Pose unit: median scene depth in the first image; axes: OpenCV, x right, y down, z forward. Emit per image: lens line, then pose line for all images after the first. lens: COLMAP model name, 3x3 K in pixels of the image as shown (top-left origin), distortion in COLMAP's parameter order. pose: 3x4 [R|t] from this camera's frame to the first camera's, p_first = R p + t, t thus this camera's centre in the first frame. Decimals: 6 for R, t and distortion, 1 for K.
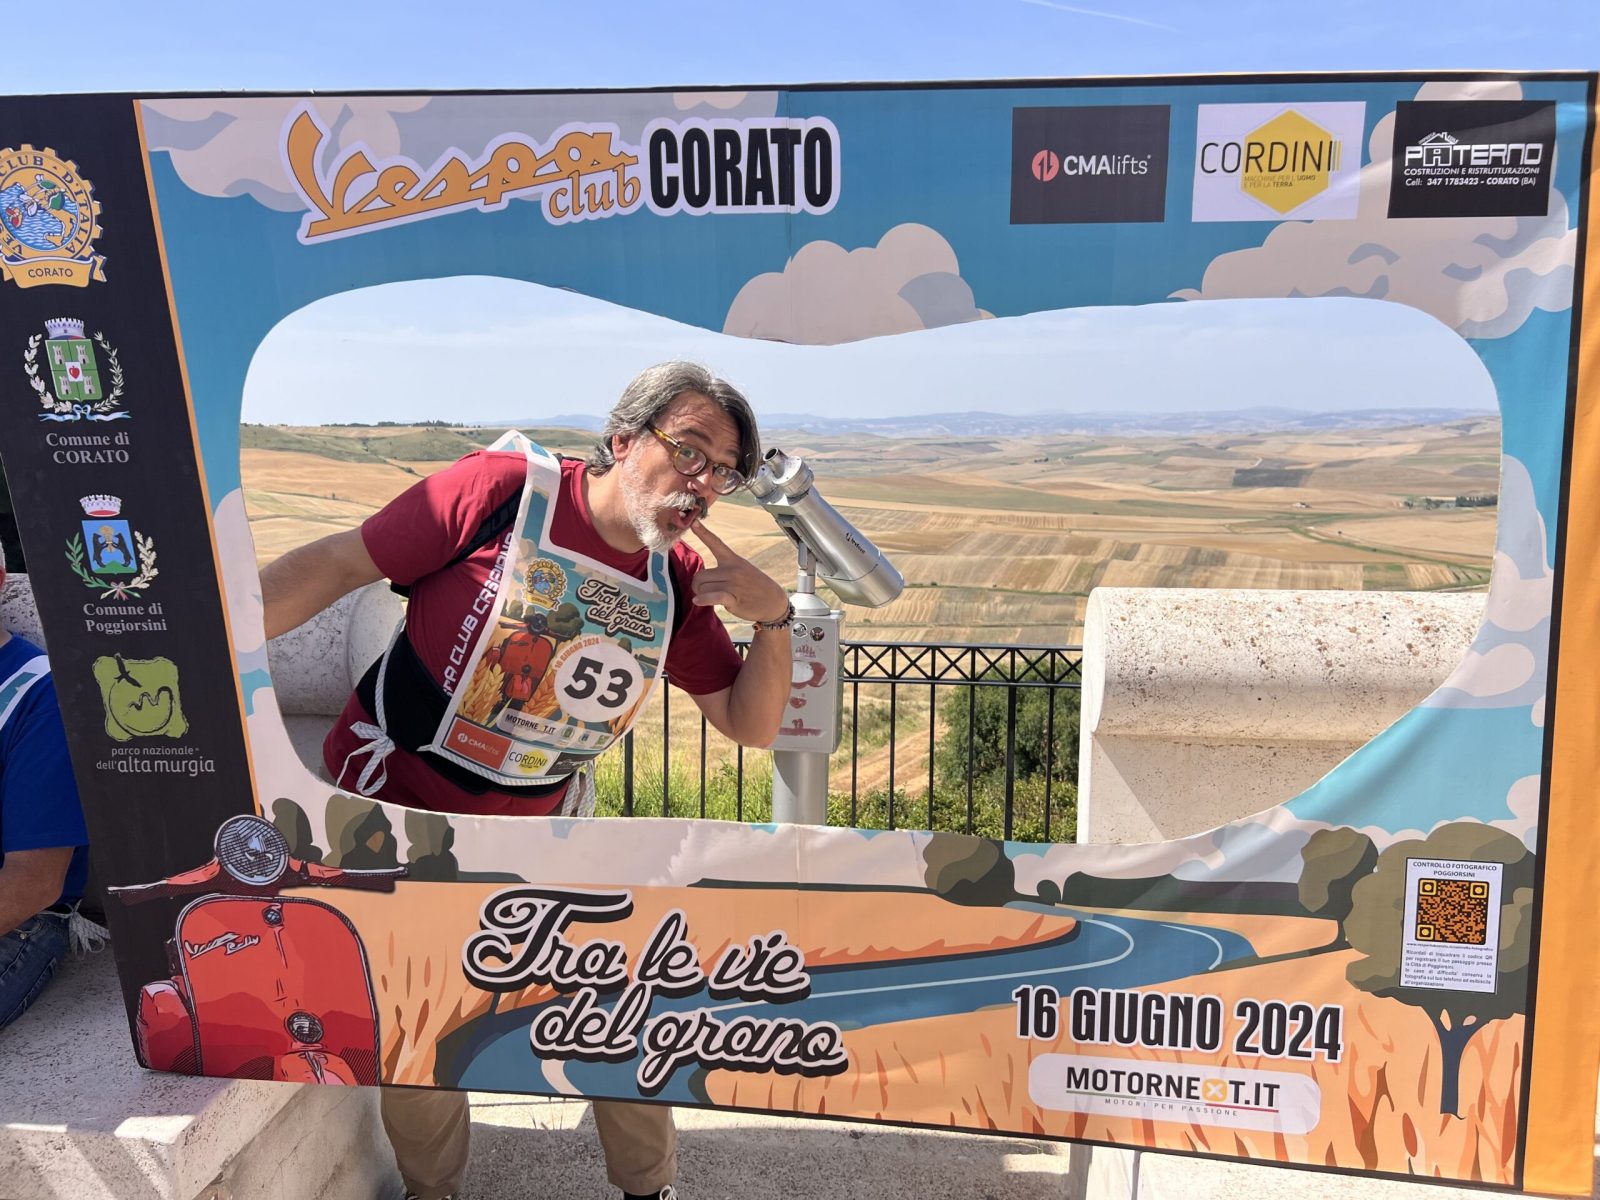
lens RADIAL K [[1220.9, 0, 801.1], [0, 1220.9, 605.0], [0, 0, 1]] dist [0.040506, -0.030807]
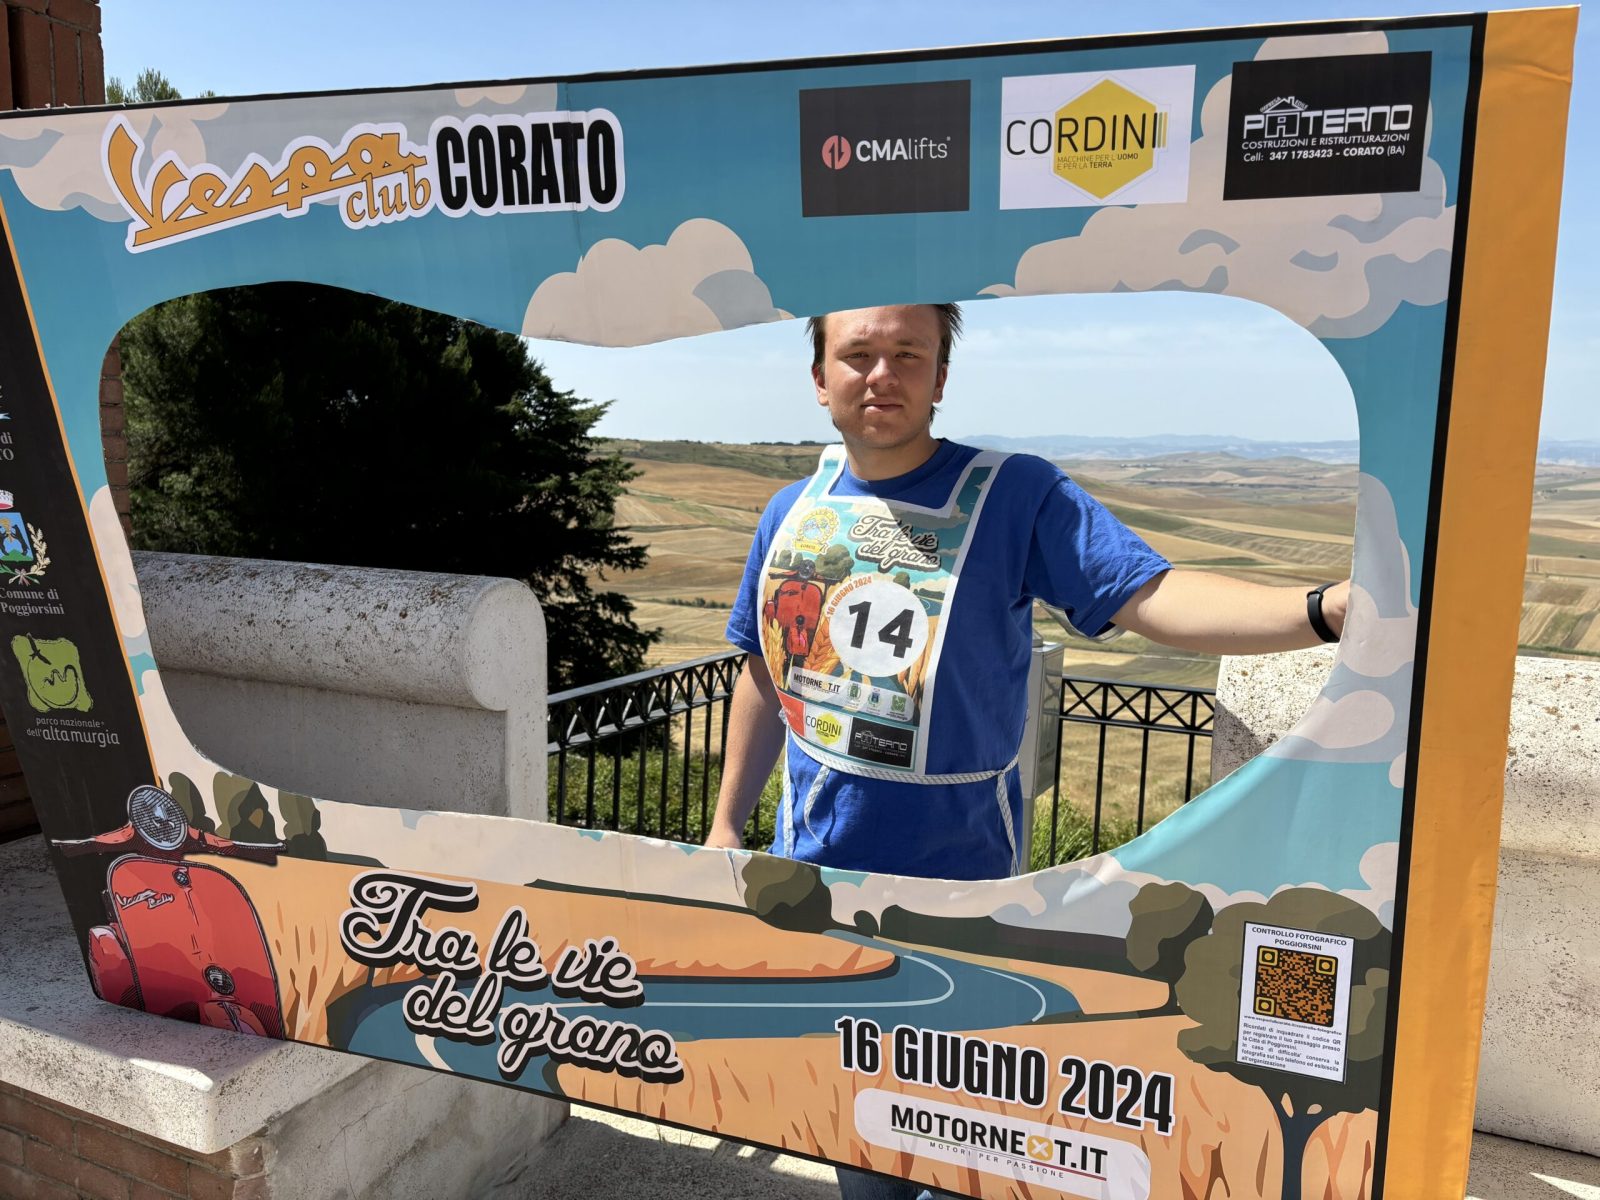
lens RADIAL K [[1154.8, 0, 812.8], [0, 1154.8, 596.8], [0, 0, 1]] dist [0.016814, 0.017194]
pose [[0.982029, 0.034469, -0.185554, 0.323351], [-0.026701, 0.998666, 0.044202, -0.058396], [0.186830, -0.038454, 0.981639, 0.123064]]
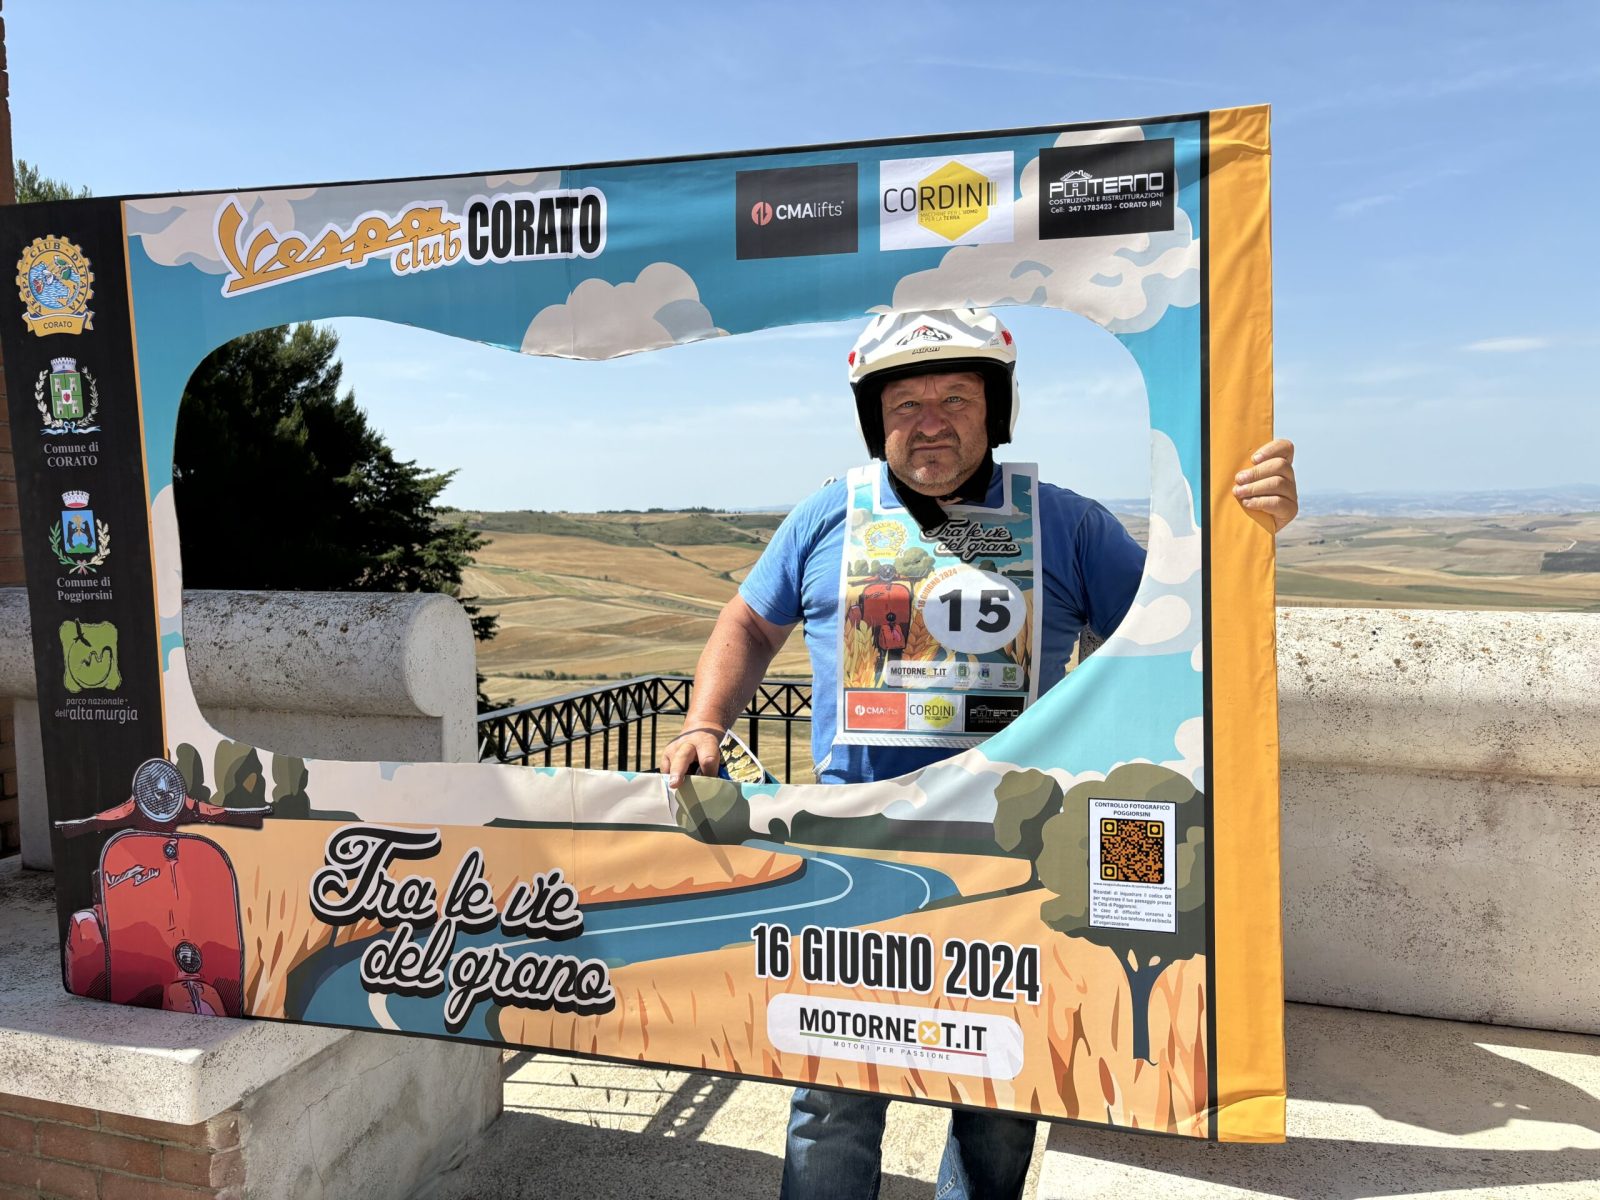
lens RADIAL K [[1263.5, 0, 793.6], [0, 1263.5, 601.5], [0, 0, 1]] dist [0.042562, -0.017840]
pose [[0.981761, 0.004419, -0.190070, 0.437010], [-0.044897, 0.976843, -0.209195, 0.273364], [0.184744, 0.213913, 0.959224, -0.139812]]
